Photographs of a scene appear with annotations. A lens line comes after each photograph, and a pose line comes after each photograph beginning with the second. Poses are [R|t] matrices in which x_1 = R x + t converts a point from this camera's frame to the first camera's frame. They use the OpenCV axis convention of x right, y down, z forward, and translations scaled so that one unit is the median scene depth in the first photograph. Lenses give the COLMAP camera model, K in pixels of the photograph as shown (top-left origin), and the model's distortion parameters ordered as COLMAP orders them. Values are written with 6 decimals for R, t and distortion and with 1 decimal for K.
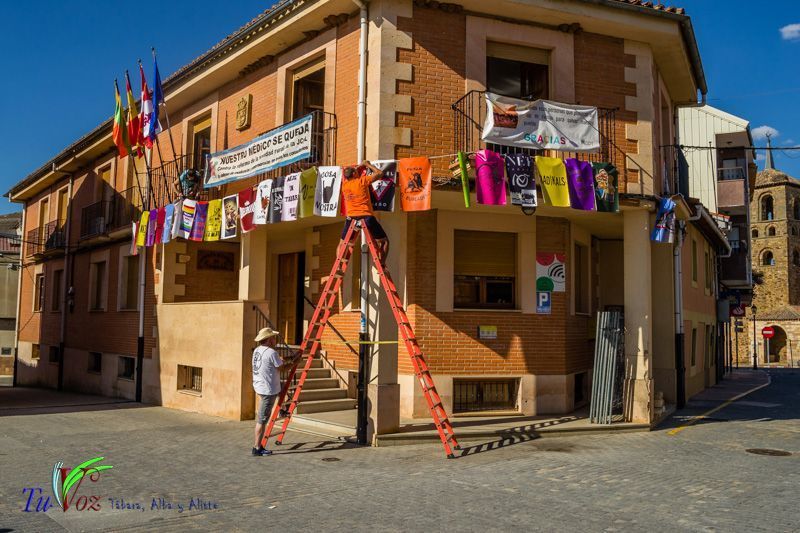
lens RADIAL K [[690.3, 0, 400.4], [0, 690.3, 263.6], [0, 0, 1]] dist [-0.089431, 0.020563]
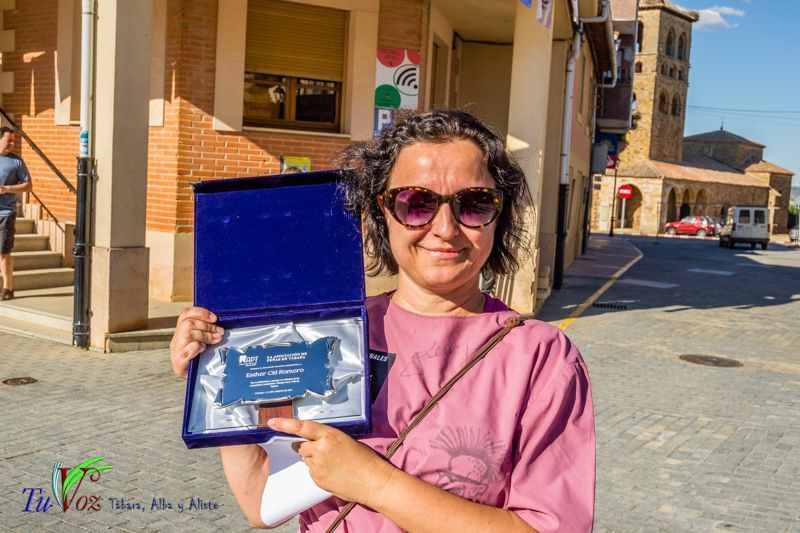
lens RADIAL K [[868.8, 0, 400.4], [0, 868.8, 270.6], [0, 0, 1]] dist [-0.066684, 0.000000]
pose [[0.962598, 0.009720, 0.270761, 0.005168], [-0.064643, 0.978734, 0.194682, 0.031865], [-0.263111, -0.204903, 0.942755, 0.210333]]
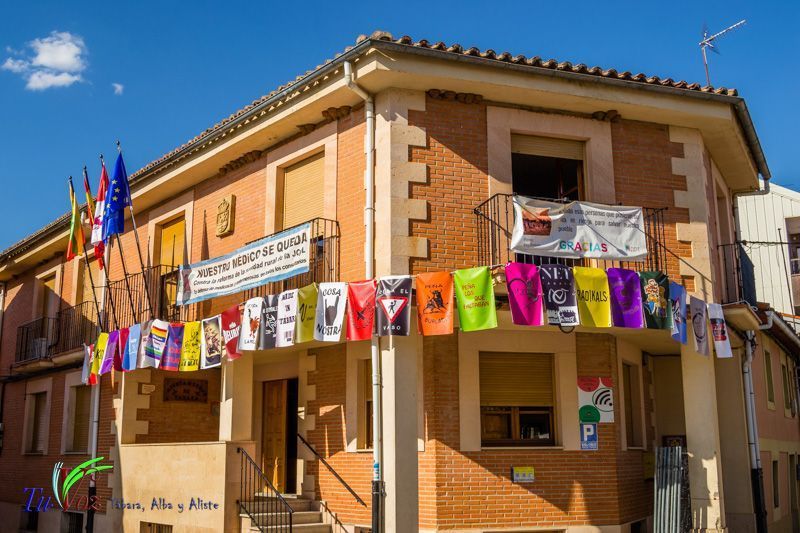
lens RADIAL K [[868.8, 0, 401.2], [0, 868.8, 263.4], [0, 0, 1]] dist [-0.066684, 0.000000]
pose [[0.999766, -0.020855, 0.005822, -0.020547], [0.021440, 0.991056, -0.131712, -0.018362], [-0.003023, 0.131806, 0.991271, -0.062233]]
